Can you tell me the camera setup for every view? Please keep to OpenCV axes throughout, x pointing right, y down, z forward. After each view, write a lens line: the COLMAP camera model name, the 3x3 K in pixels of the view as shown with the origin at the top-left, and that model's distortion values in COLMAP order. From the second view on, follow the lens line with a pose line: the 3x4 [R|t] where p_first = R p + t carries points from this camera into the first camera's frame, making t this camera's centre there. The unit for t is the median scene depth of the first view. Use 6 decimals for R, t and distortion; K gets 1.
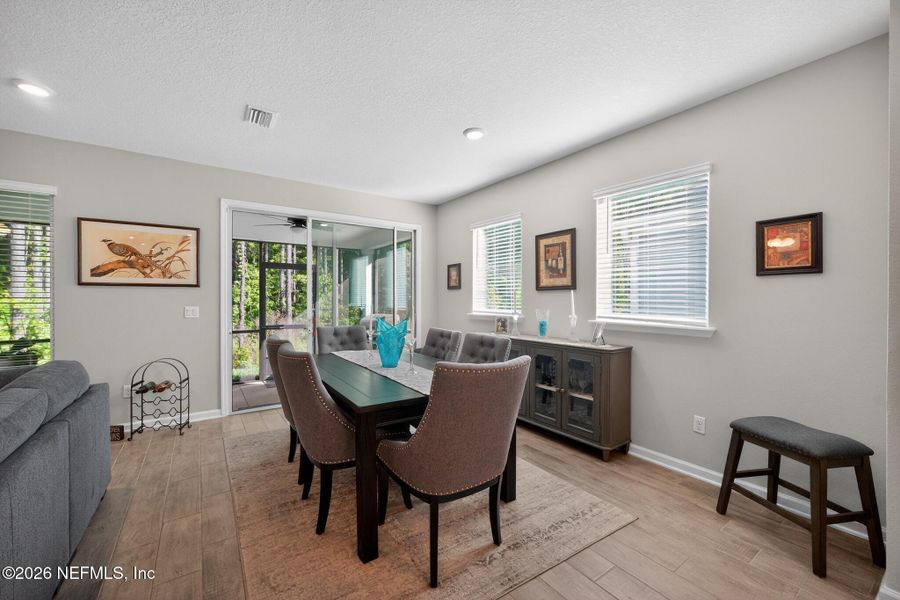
lens RADIAL K [[366.2, 0, 444.6], [0, 366.2, 298.5], [0, 0, 1]] dist [0.001985, -0.000606]
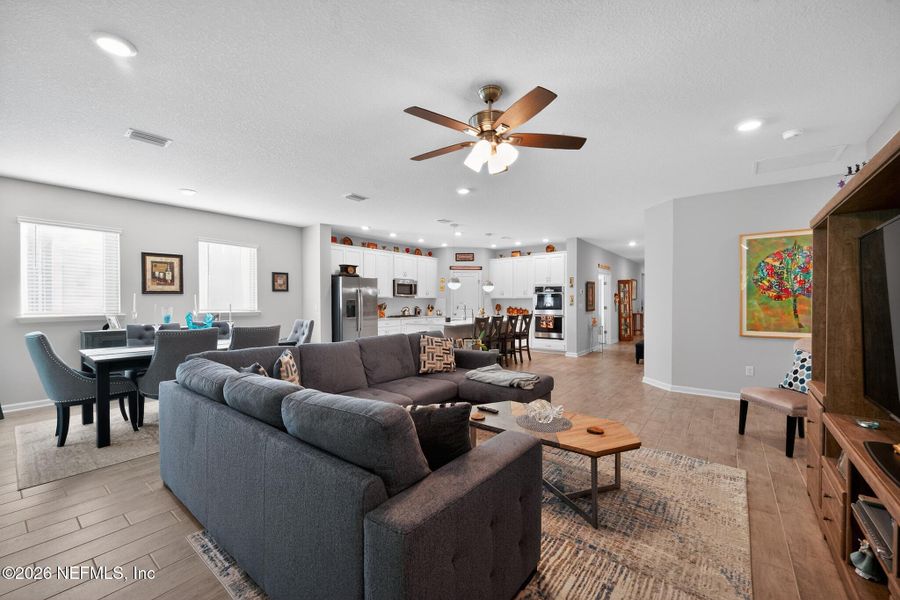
lens RADIAL K [[366.2, 0, 448.6], [0, 366.2, 298.2], [0, 0, 1]] dist [0.001985, -0.000606]
pose [[-0.314916, 0.001096, 0.949119, -1.465026], [-0.000661, 0.999999, -0.001374, -0.004507], [-0.949119, -0.001060, -0.314915, 0.395295]]
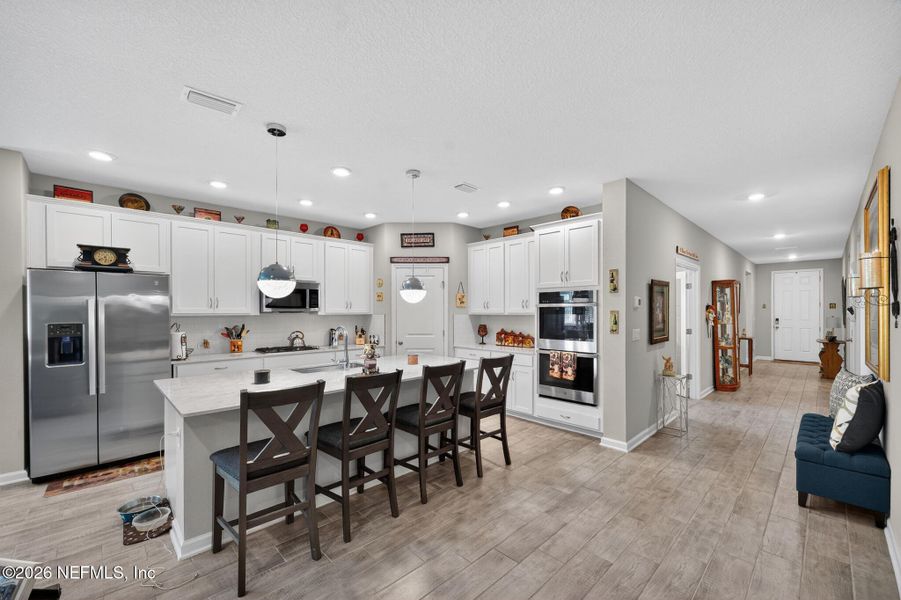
lens RADIAL K [[366.7, 0, 452.8], [0, 366.7, 309.6], [0, 0, 1]] dist [0.001985, -0.000606]
pose [[-0.179787, -0.001916, 0.983704, -0.447356], [0.000886, 0.999997, 0.002110, -0.030866], [-0.983705, 0.001251, -0.179784, -0.438473]]
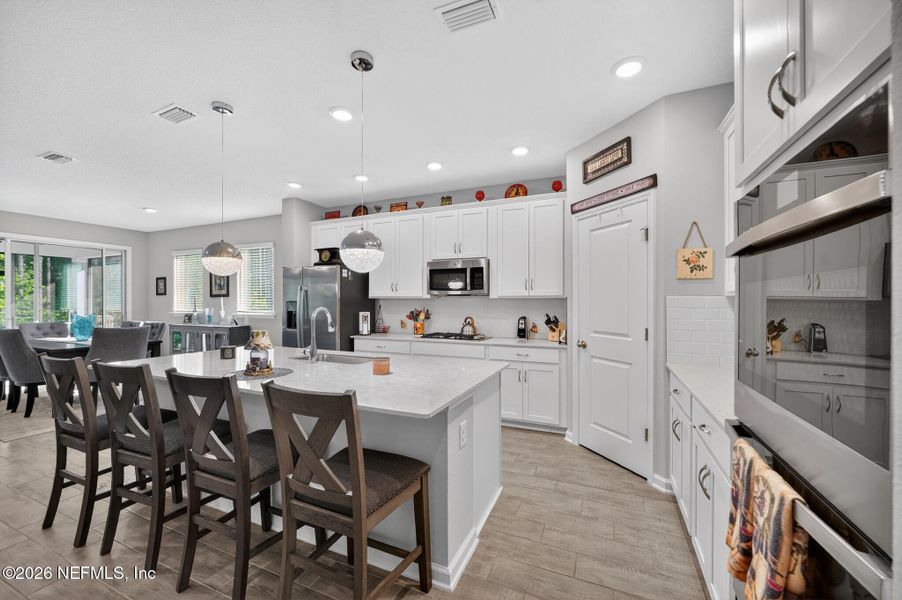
lens RADIAL K [[367.1, 0, 449.2], [0, 367.1, 299.6], [0, 0, 1]] dist [0.001985, -0.000606]
pose [[0.850905, -0.002490, 0.525313, 0.321940], [0.004789, 0.999984, -0.003018, -0.000422], [-0.525298, 0.005084, 0.850903, -1.086649]]
